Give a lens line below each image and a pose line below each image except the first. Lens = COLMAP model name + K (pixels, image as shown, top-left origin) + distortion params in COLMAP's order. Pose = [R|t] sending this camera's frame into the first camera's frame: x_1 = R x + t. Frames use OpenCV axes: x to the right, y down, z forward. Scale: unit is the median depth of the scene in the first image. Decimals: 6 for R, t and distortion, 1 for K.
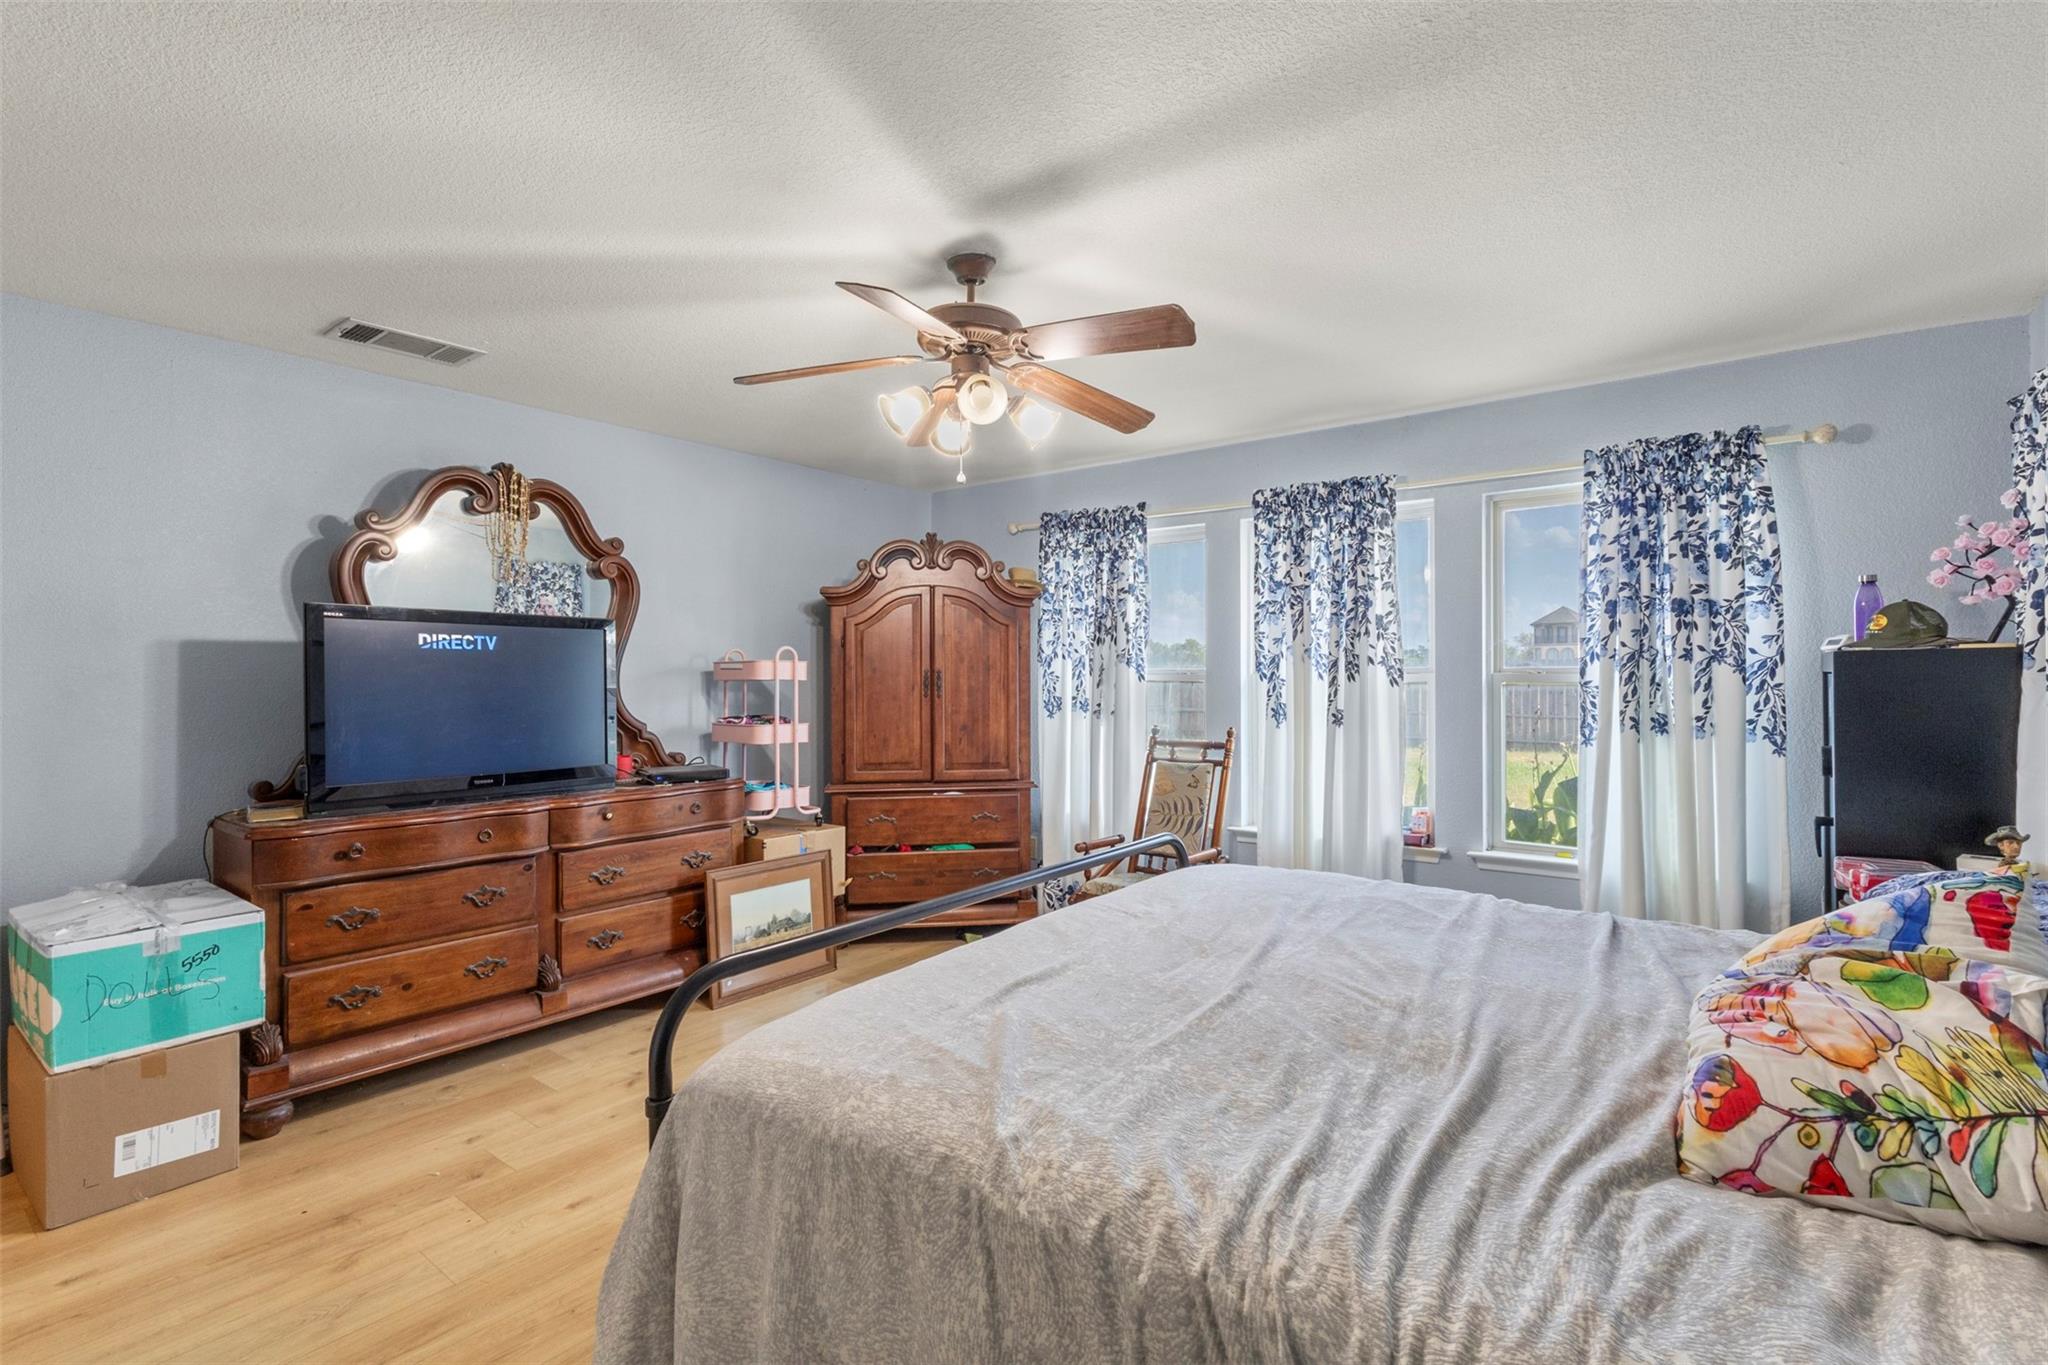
lens RADIAL K [[959.0, 0, 1015.6], [0, 959.0, 679.7], [0, 0, 1]] dist [-0.002458, 0.000133]
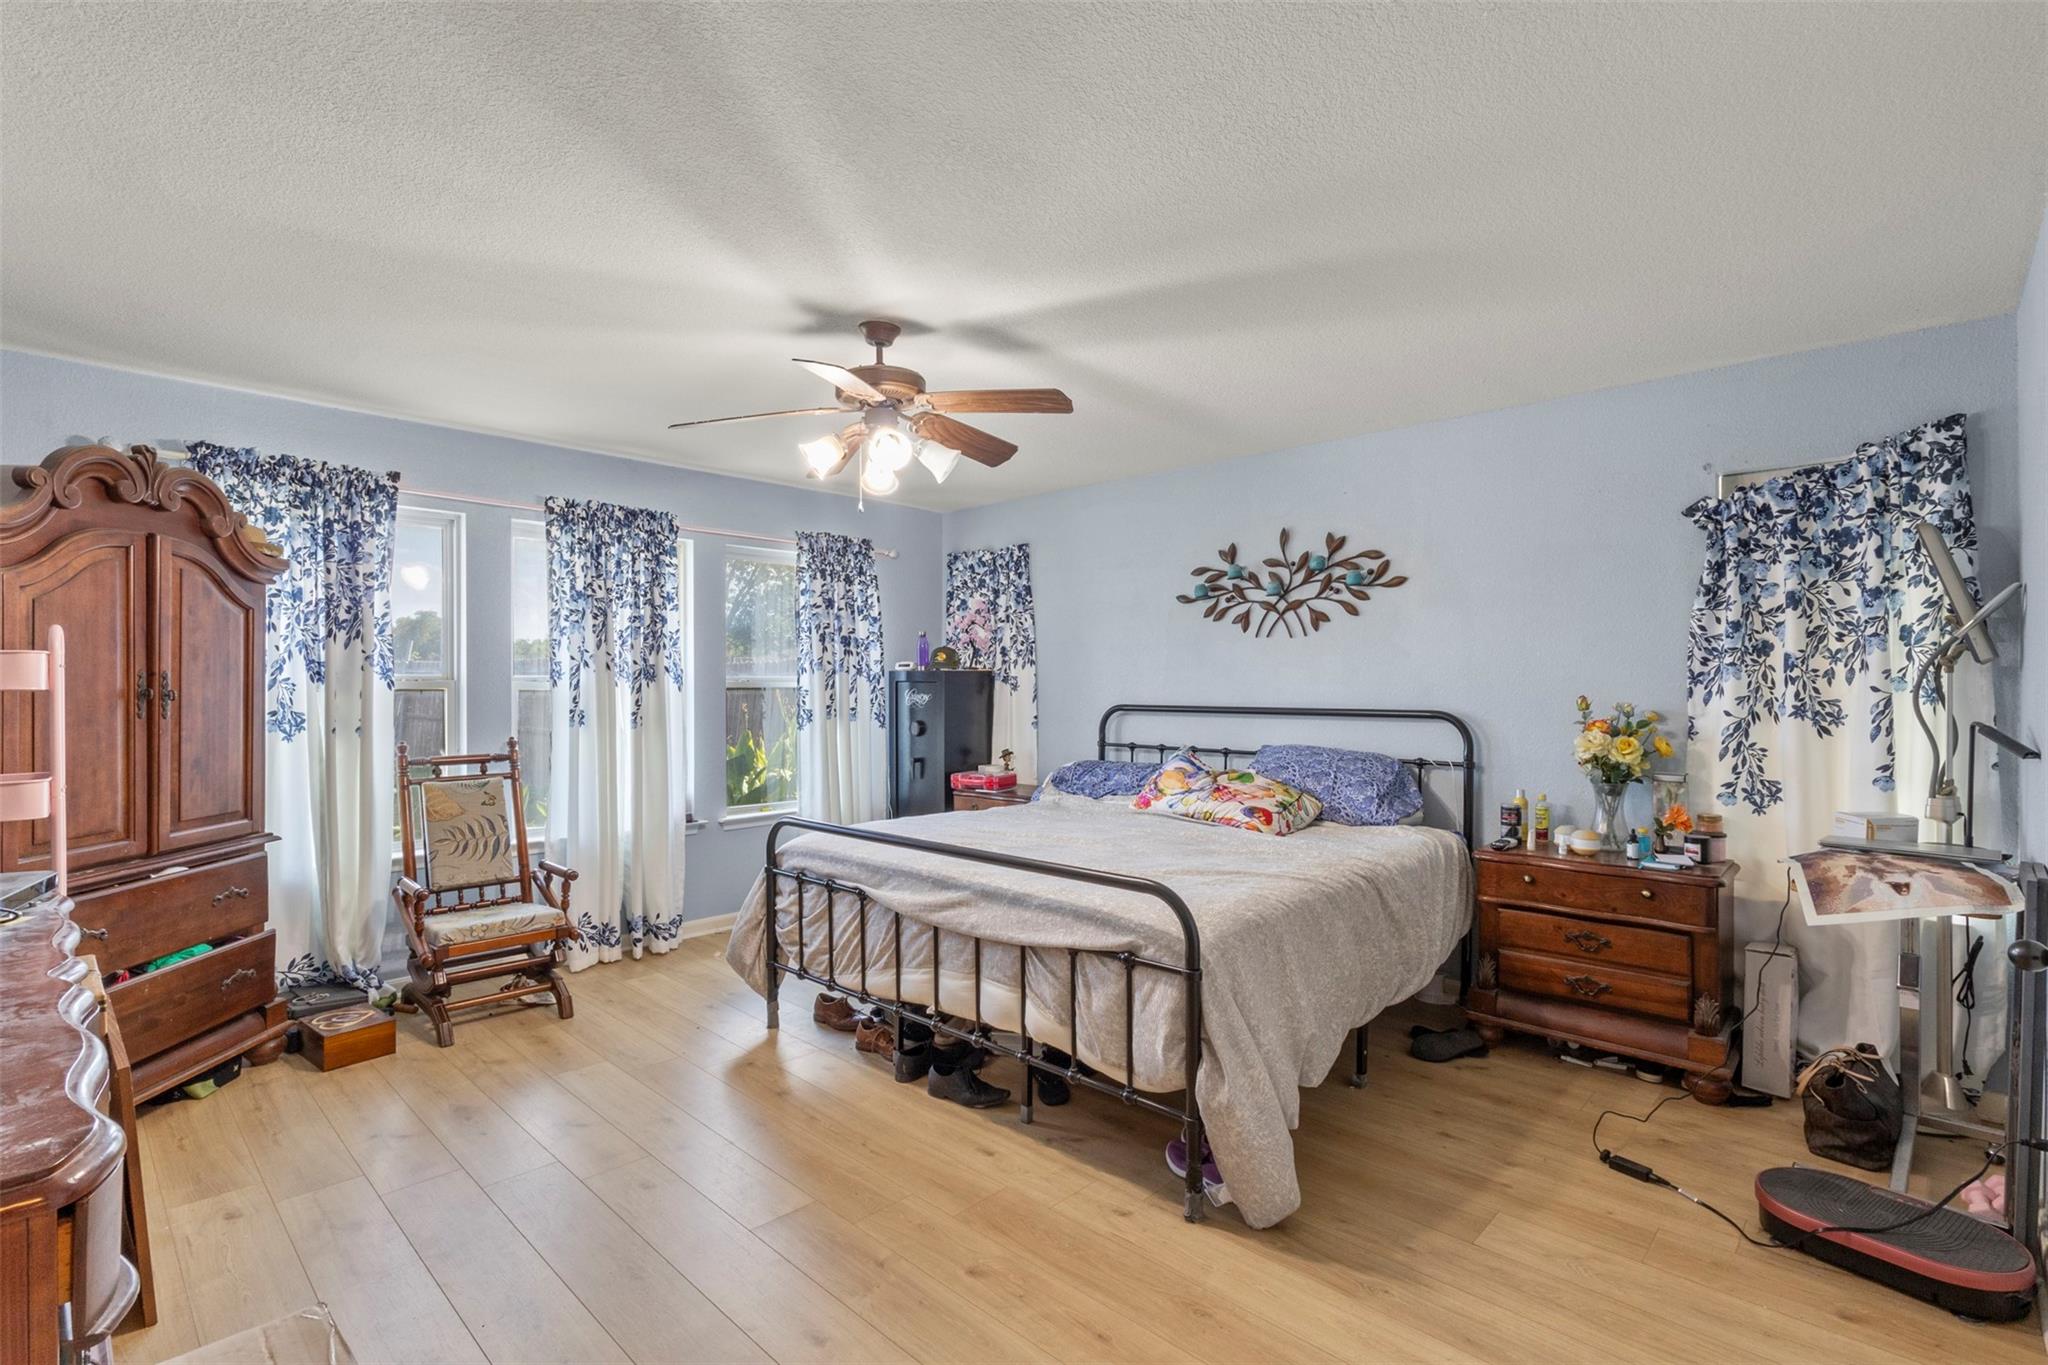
lens RADIAL K [[959.0, 0, 1014.9], [0, 959.0, 684.5], [0, 0, 1]] dist [-0.002458, 0.000133]
pose [[0.091614, -0.003356, 0.995789, -0.746795], [-0.000659, 0.999994, 0.003431, -0.006309], [-0.995794, -0.000971, 0.091611, 0.461539]]
